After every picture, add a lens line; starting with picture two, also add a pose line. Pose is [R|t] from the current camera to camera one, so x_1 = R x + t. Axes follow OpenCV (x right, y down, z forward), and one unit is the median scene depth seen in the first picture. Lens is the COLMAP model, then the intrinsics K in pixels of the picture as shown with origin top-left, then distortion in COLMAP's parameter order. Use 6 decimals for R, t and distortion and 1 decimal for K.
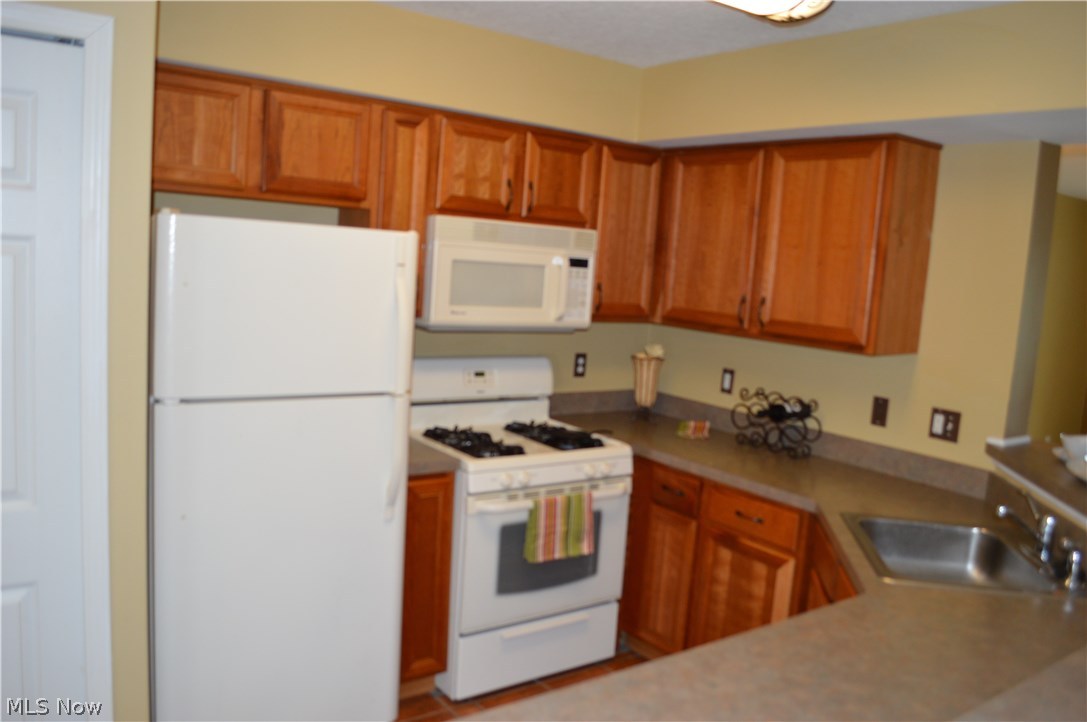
lens RADIAL K [[879.4, 0, 543.4], [0, 879.4, 368.0], [0, 0, 1]] dist [-0.085737, 0.015588]
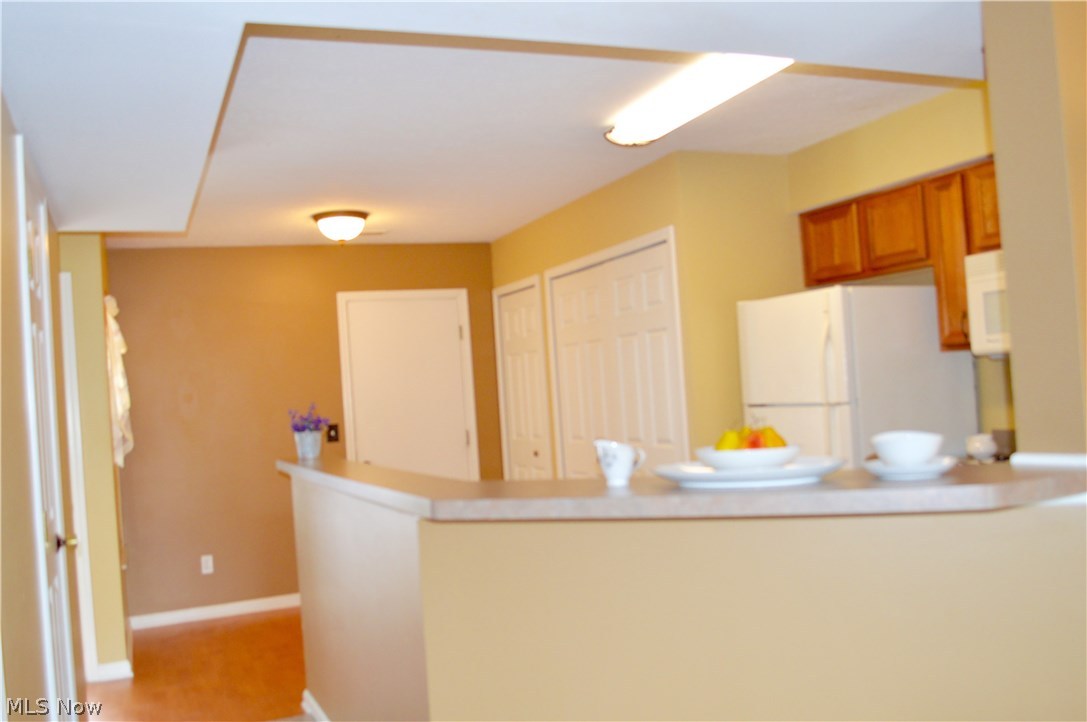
lens RADIAL K [[986.0, 0, 546.4], [0, 986.0, 362.4], [0, 0, 1]] dist [-0.093213, 0.002986]
pose [[-0.231932, -0.078834, -0.969532, 1.199550], [-0.068604, 0.995554, -0.064538, 0.079155], [0.970310, 0.051545, -0.236309, 0.767129]]
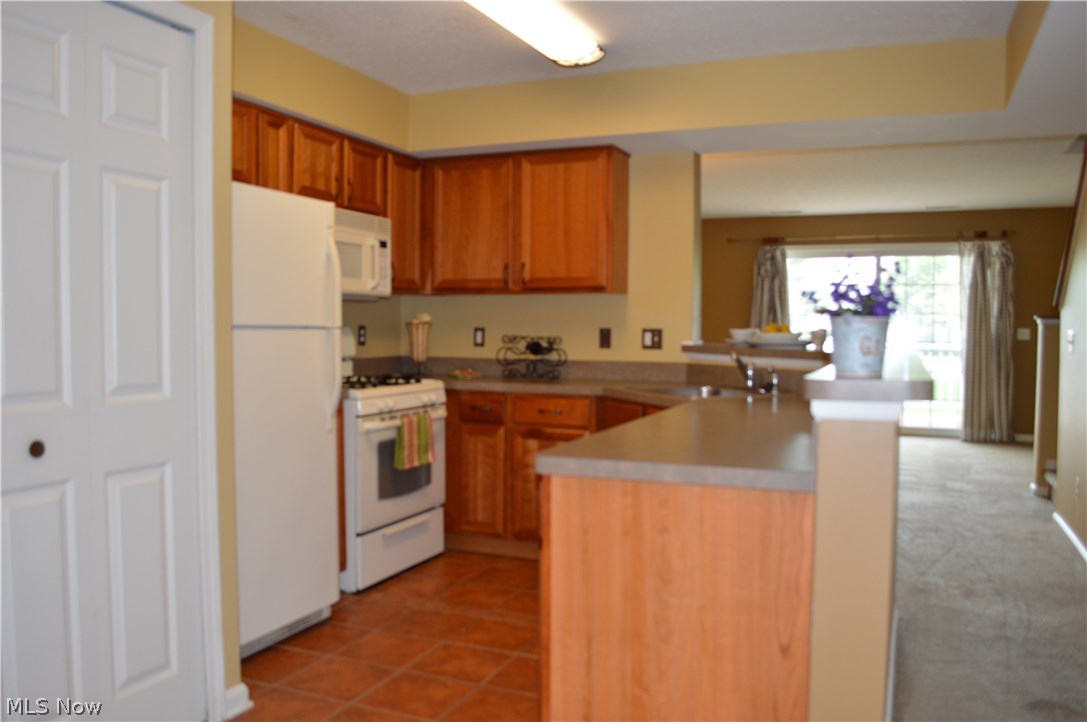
lens RADIAL K [[879.4, 0, 546.6], [0, 879.4, 363.7], [0, 0, 1]] dist [-0.085737, 0.015588]
pose [[0.857159, -0.085010, 0.507988, -0.459789], [0.115727, 0.992854, -0.029123, 0.129039], [-0.501882, 0.083751, 0.860872, -0.211370]]
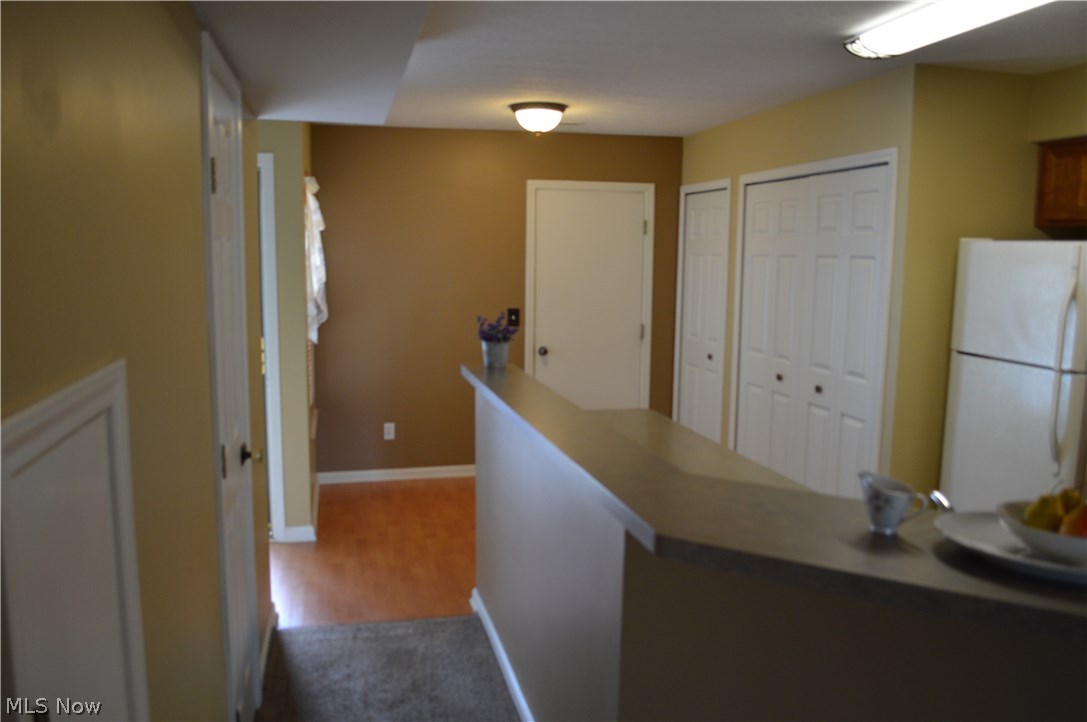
lens RADIAL K [[879.4, 0, 538.3], [0, 879.4, 370.1], [0, 0, 1]] dist [-0.085737, 0.015588]
pose [[-0.394609, 0.050978, -0.917434, 1.033380], [-0.152869, 0.980902, 0.120257, -0.002057], [0.906043, 0.187701, -0.379280, 0.647515]]
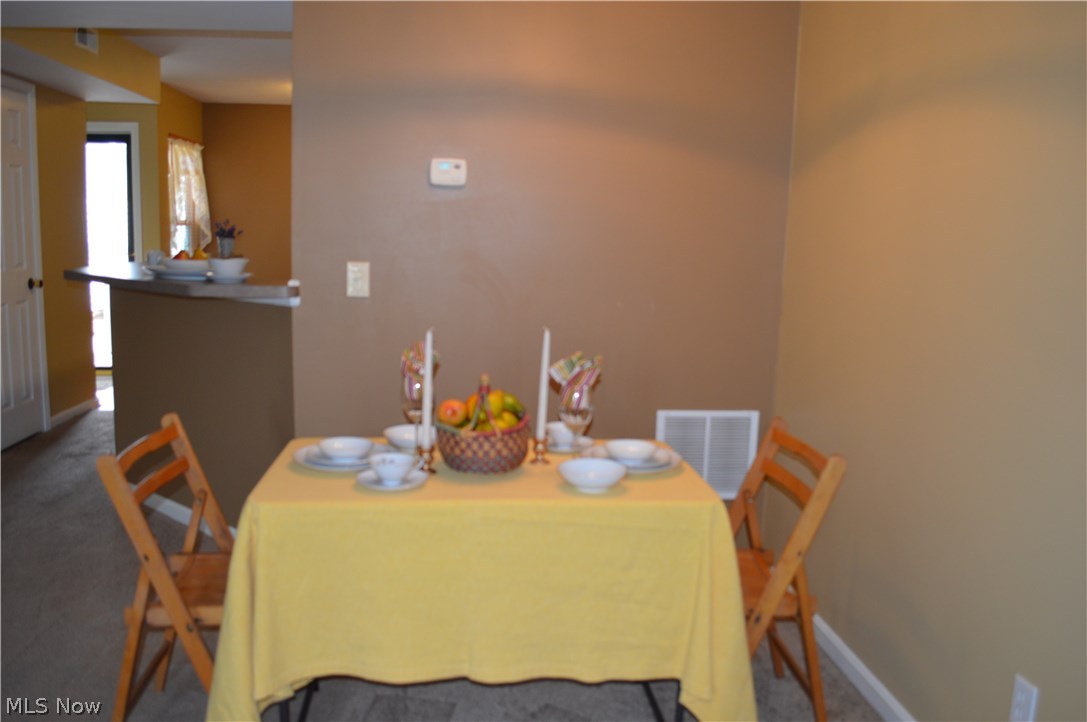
lens RADIAL K [[879.4, 0, 541.0], [0, 879.4, 368.0], [0, 0, 1]] dist [-0.085737, 0.015588]
pose [[-0.513357, 0.053597, -0.856500, 1.247409], [-0.169449, 0.972068, 0.162391, -0.037149], [0.841280, 0.228498, -0.489936, 1.699484]]
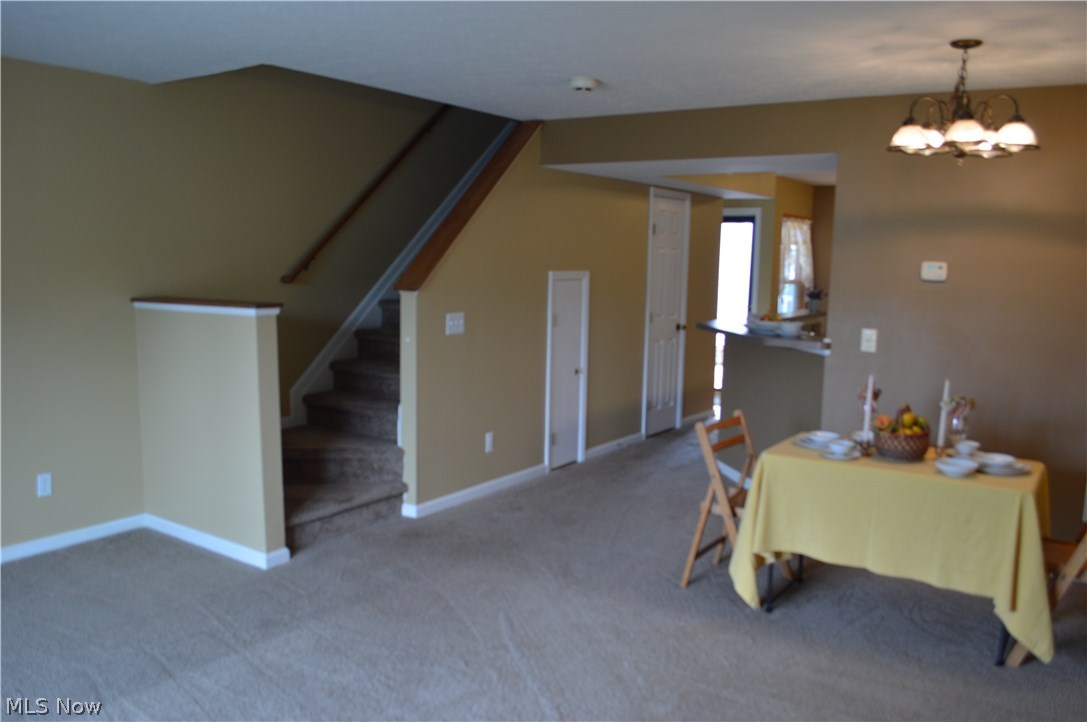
lens RADIAL K [[879.4, 0, 551.3], [0, 879.4, 368.7], [0, 0, 1]] dist [-0.085737, 0.015588]
pose [[-0.937883, -0.042890, -0.344290, 1.526366], [-0.125960, 0.966716, 0.222699, -0.156038], [0.323279, 0.252233, -0.912069, 2.218147]]
